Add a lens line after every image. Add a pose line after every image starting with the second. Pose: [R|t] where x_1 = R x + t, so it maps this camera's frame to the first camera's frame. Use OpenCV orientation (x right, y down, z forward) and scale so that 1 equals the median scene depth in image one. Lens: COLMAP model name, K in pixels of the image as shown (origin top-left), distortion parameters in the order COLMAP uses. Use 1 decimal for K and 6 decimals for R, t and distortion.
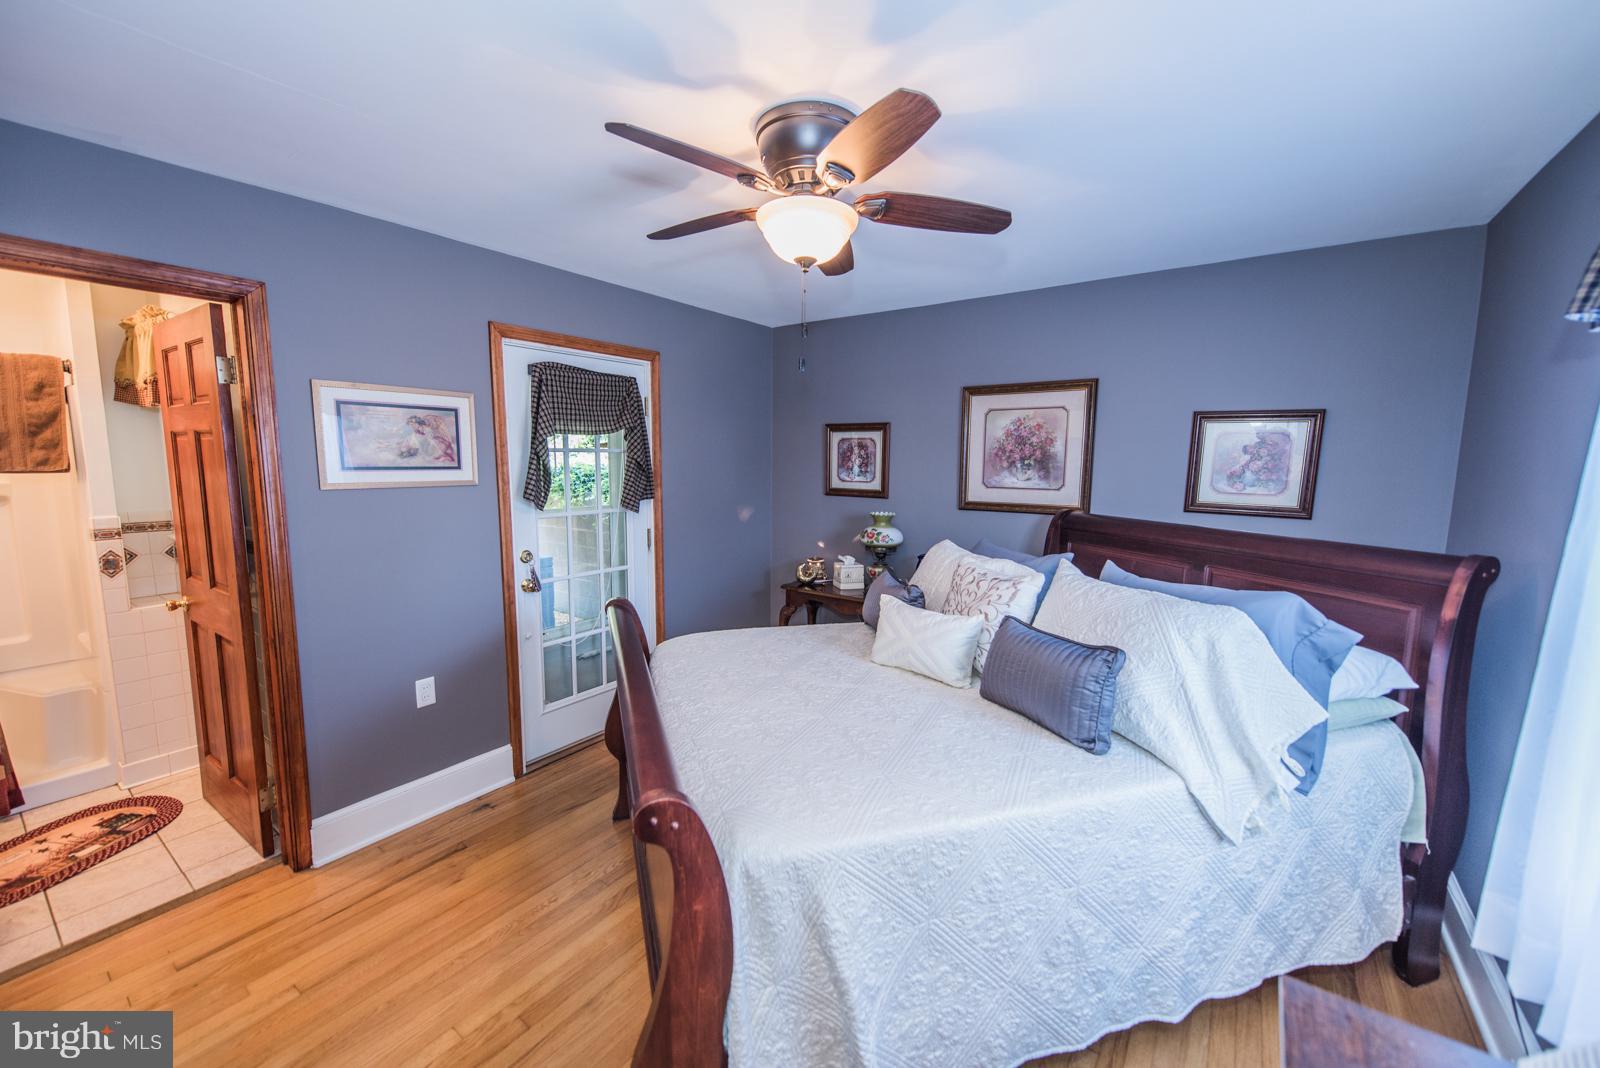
lens RADIAL K [[619.7, 0, 801.5], [0, 619.7, 533.8], [0, 0, 1]] dist [0.002746, -0.000434]
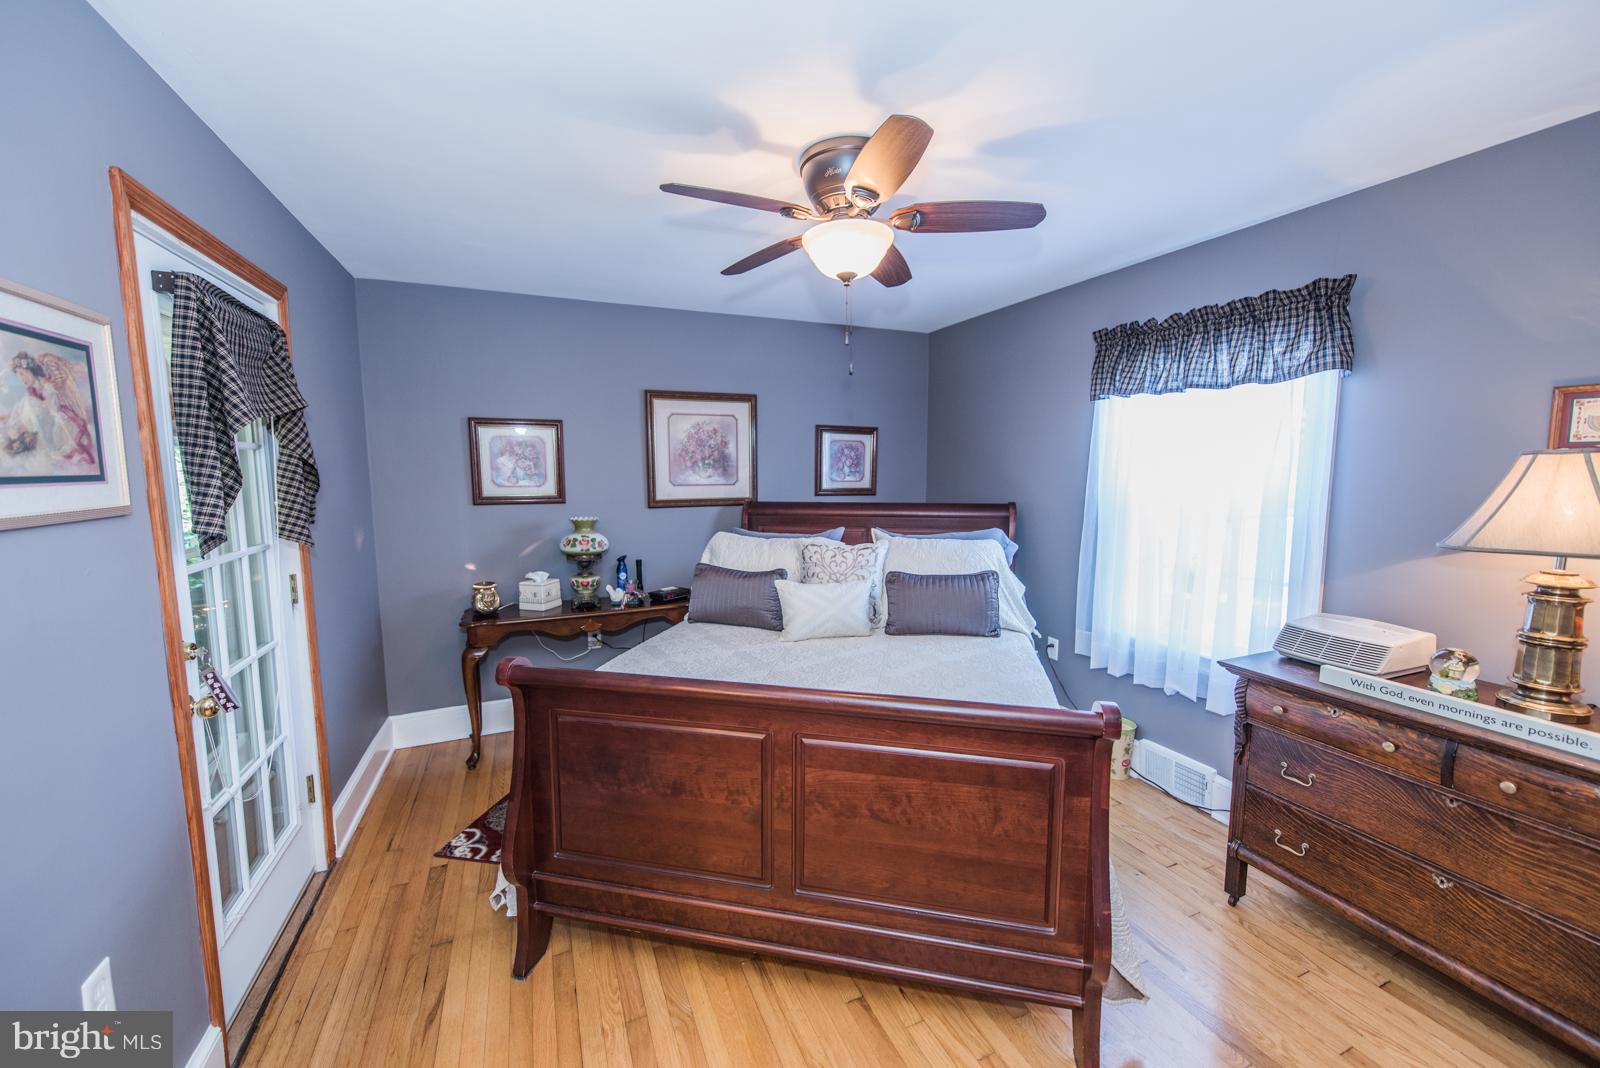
lens RADIAL K [[619.7, 0, 799.3], [0, 619.7, 533.5], [0, 0, 1]] dist [0.002746, -0.000434]
pose [[0.512066, -0.104100, 0.852615, -0.549292], [0.109999, 0.992403, 0.055105, -0.029072], [-0.851874, 0.065569, 0.519626, 0.274231]]
